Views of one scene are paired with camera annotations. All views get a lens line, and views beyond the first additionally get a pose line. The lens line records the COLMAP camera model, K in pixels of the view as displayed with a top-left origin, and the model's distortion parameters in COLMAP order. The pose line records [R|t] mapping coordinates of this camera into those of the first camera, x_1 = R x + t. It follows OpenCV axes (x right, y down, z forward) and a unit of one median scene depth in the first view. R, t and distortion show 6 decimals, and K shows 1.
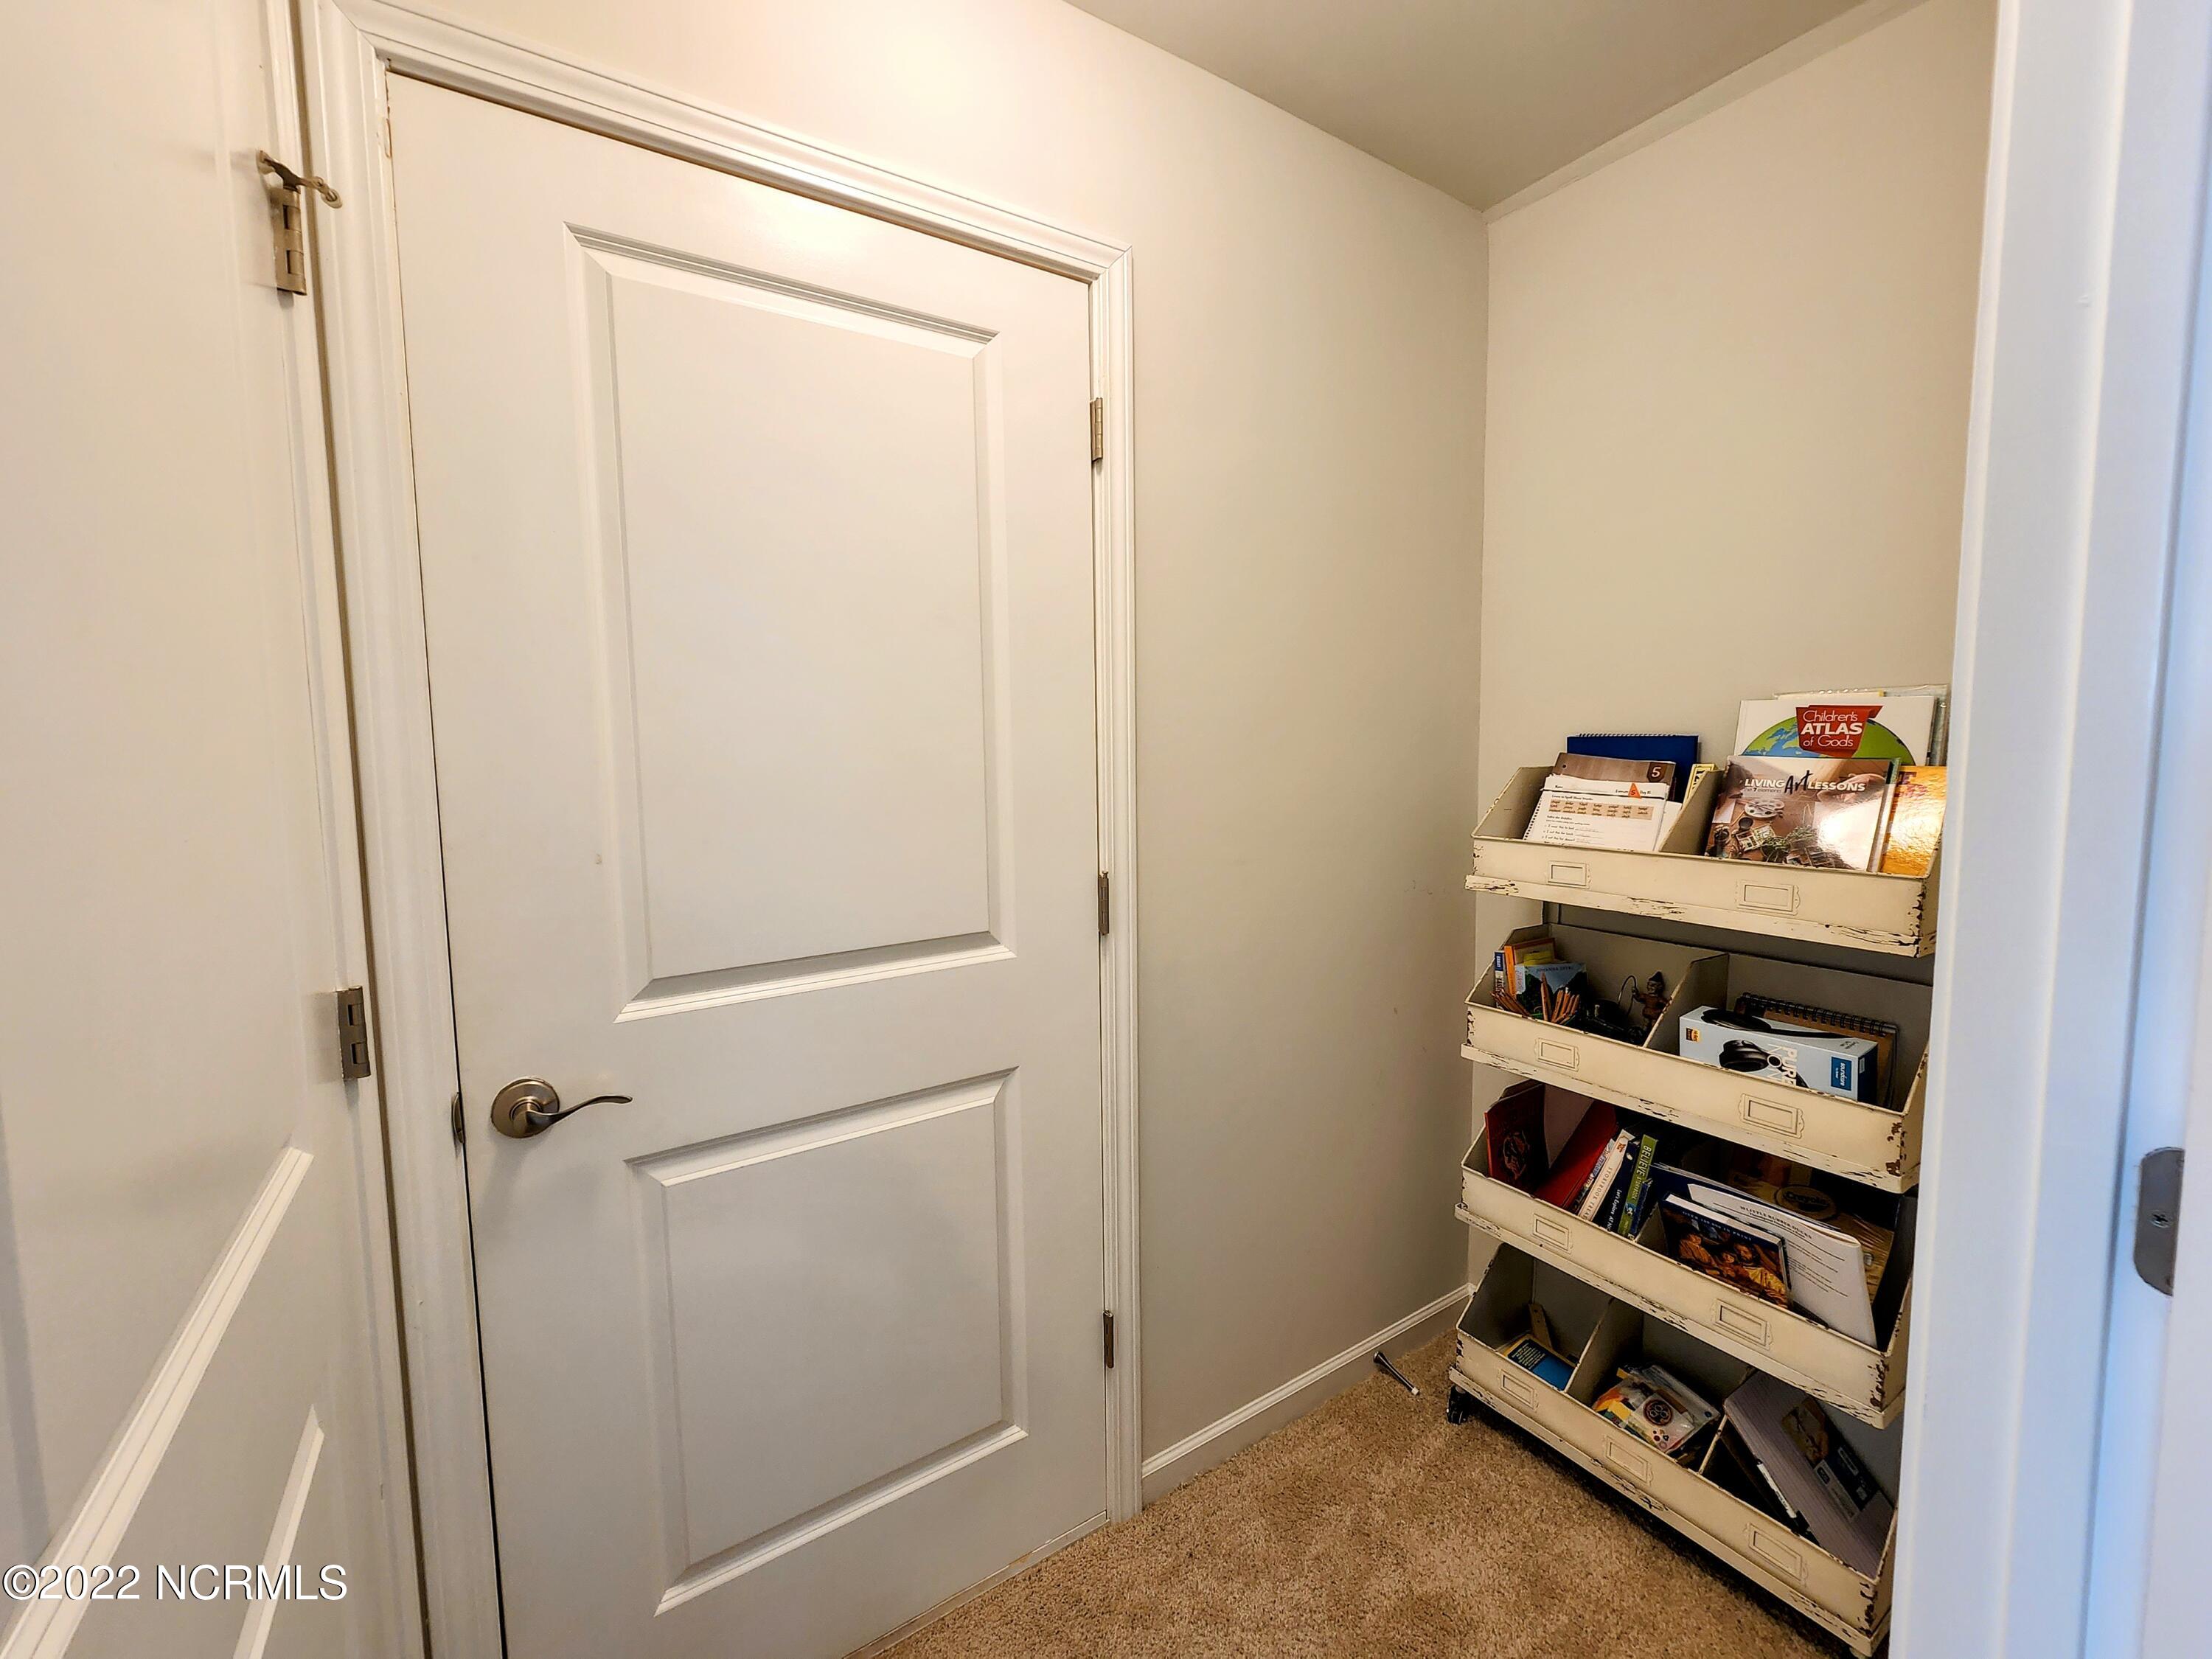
lens RADIAL K [[916.3, 0, 1109.8], [0, 916.3, 822.7], [0, 0, 1]] dist [-0.004300, -0.000149]
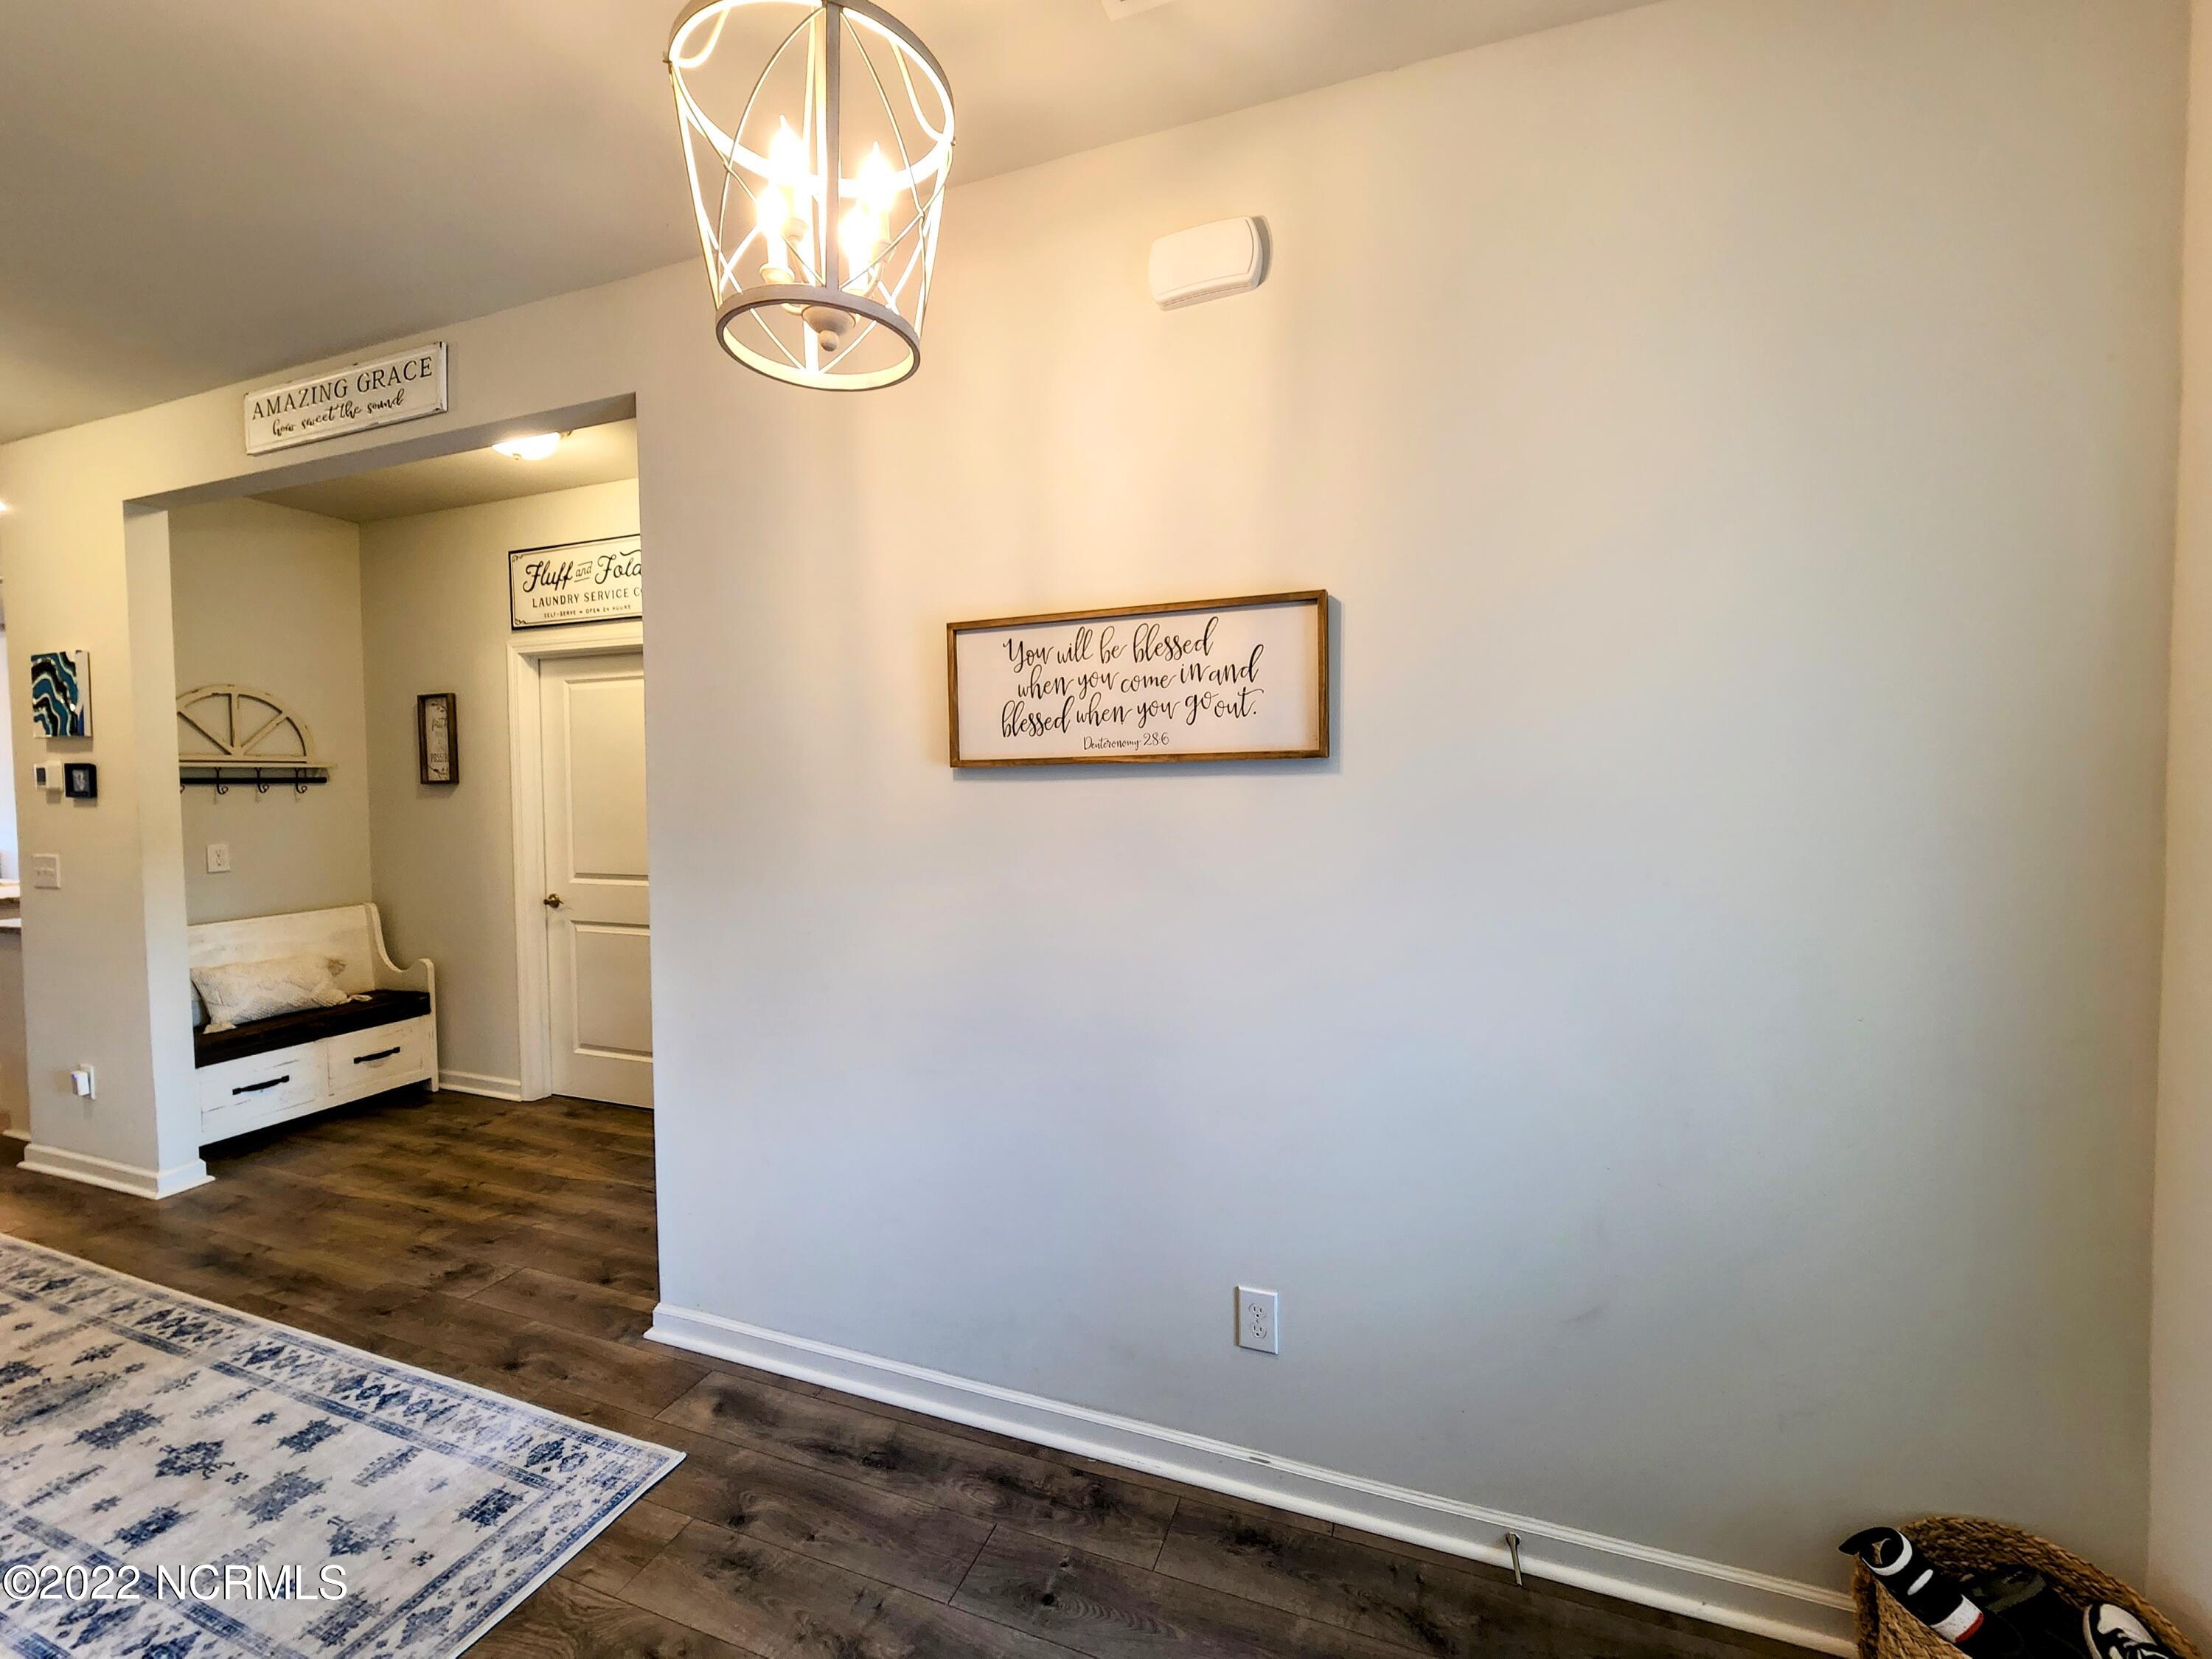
lens RADIAL K [[916.3, 0, 1105.0], [0, 916.3, 816.0], [0, 0, 1]] dist [-0.004300, -0.000149]
pose [[0.593196, 0.040523, -0.804037, 3.699168], [-0.073219, 0.997309, -0.003756, -0.198773], [0.801721, 0.061099, 0.594567, 0.497203]]
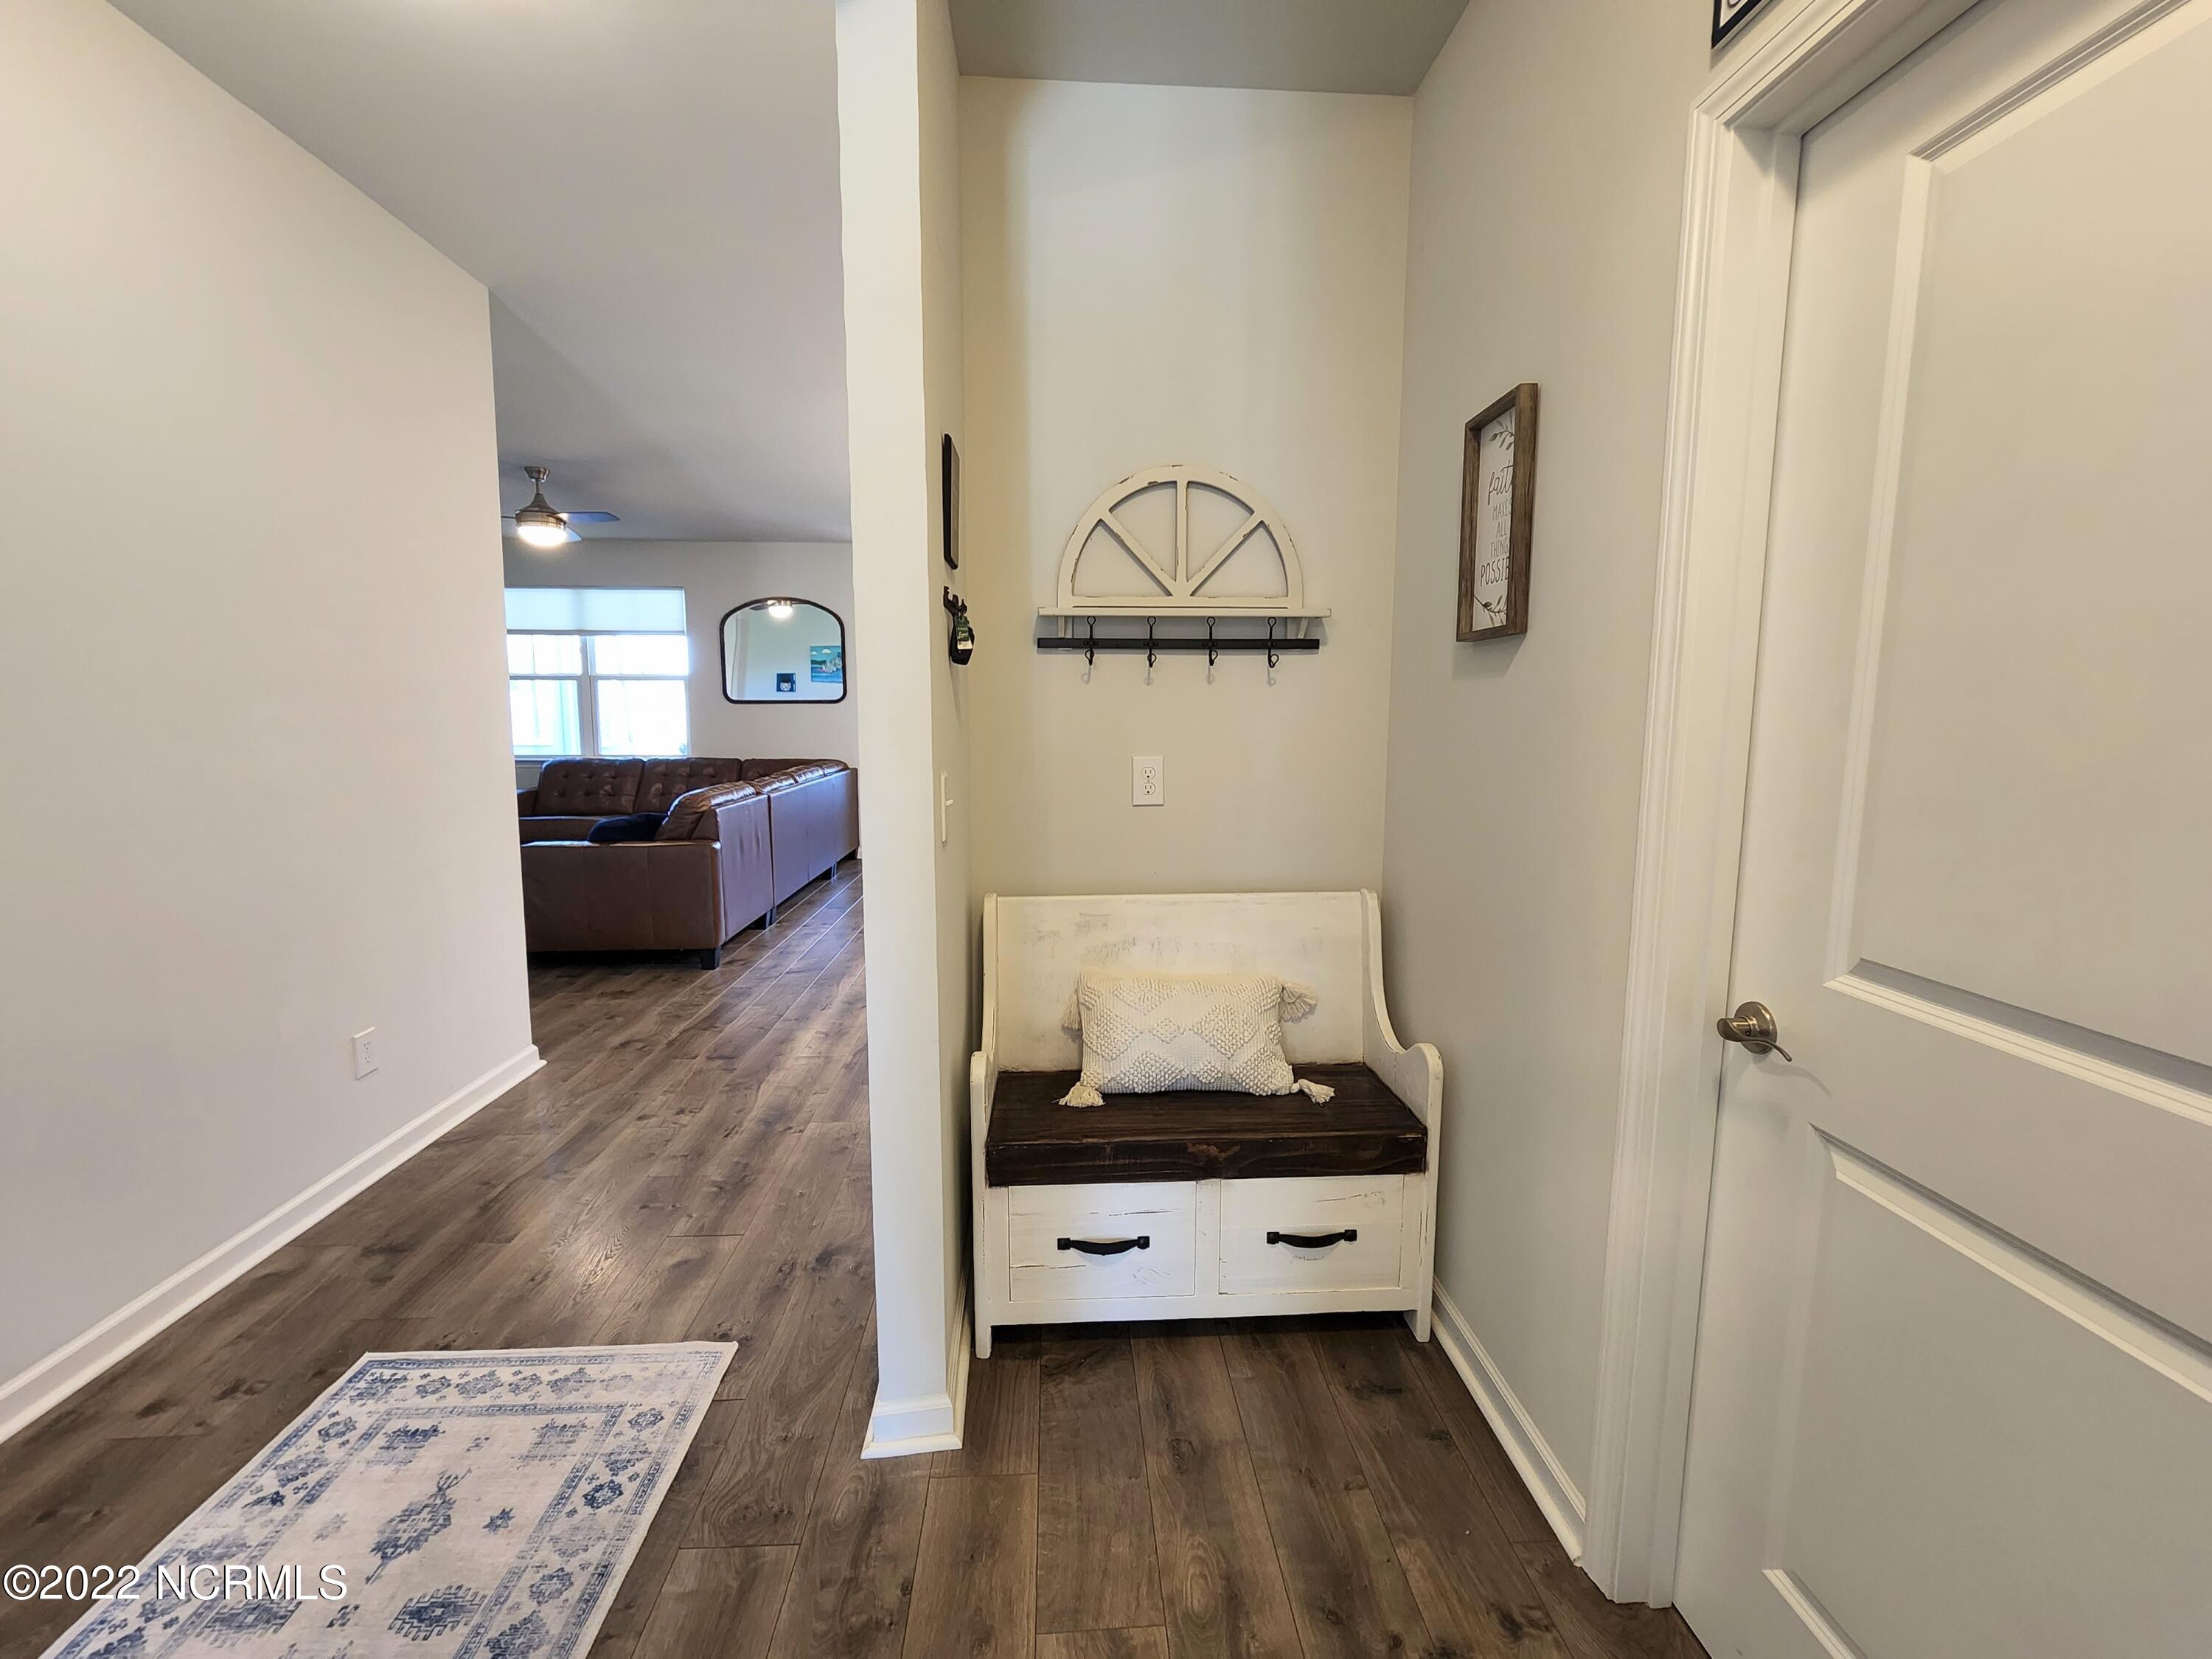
lens RADIAL K [[916.3, 0, 1104.3], [0, 916.3, 813.6], [0, 0, 1]] dist [-0.004300, -0.000149]
pose [[-0.497760, 0.117342, -0.859341, 0.651904], [-0.072996, 0.981622, 0.176321, -0.078352], [0.864238, 0.150494, -0.480046, 0.753195]]
